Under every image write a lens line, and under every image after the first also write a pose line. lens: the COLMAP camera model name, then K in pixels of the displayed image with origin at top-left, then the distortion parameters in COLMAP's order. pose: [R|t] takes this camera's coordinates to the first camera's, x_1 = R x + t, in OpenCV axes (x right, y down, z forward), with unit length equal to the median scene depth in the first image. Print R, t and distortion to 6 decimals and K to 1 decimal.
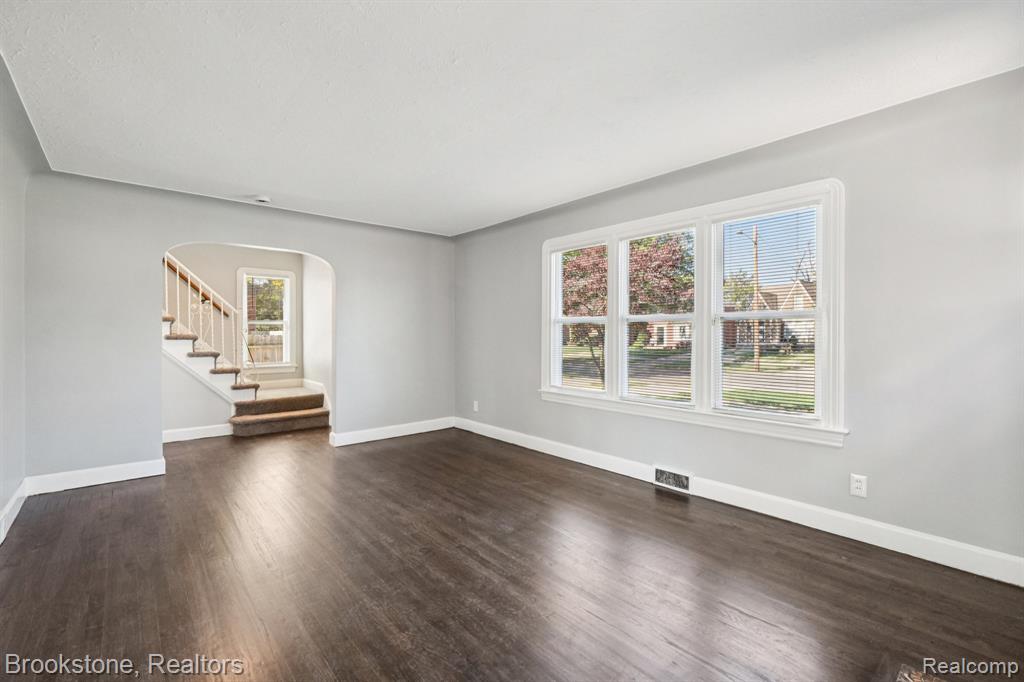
lens RADIAL K [[460.8, 0, 517.7], [0, 460.8, 346.5], [0, 0, 1]] dist [-0.001288, 0.000812]
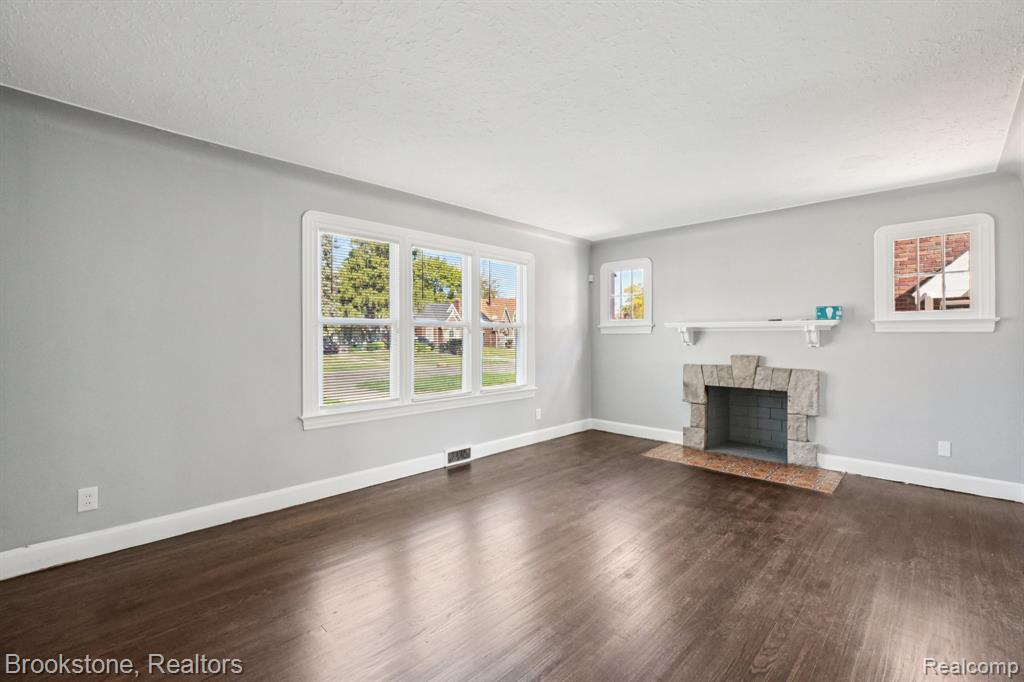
lens RADIAL K [[460.8, 0, 515.2], [0, 460.8, 342.7], [0, 0, 1]] dist [-0.001288, 0.000812]
pose [[-0.101192, -0.021940, 0.994625, -0.875925], [0.020645, 0.999495, 0.024148, -0.038518], [-0.994653, 0.022978, -0.100688, 0.946646]]
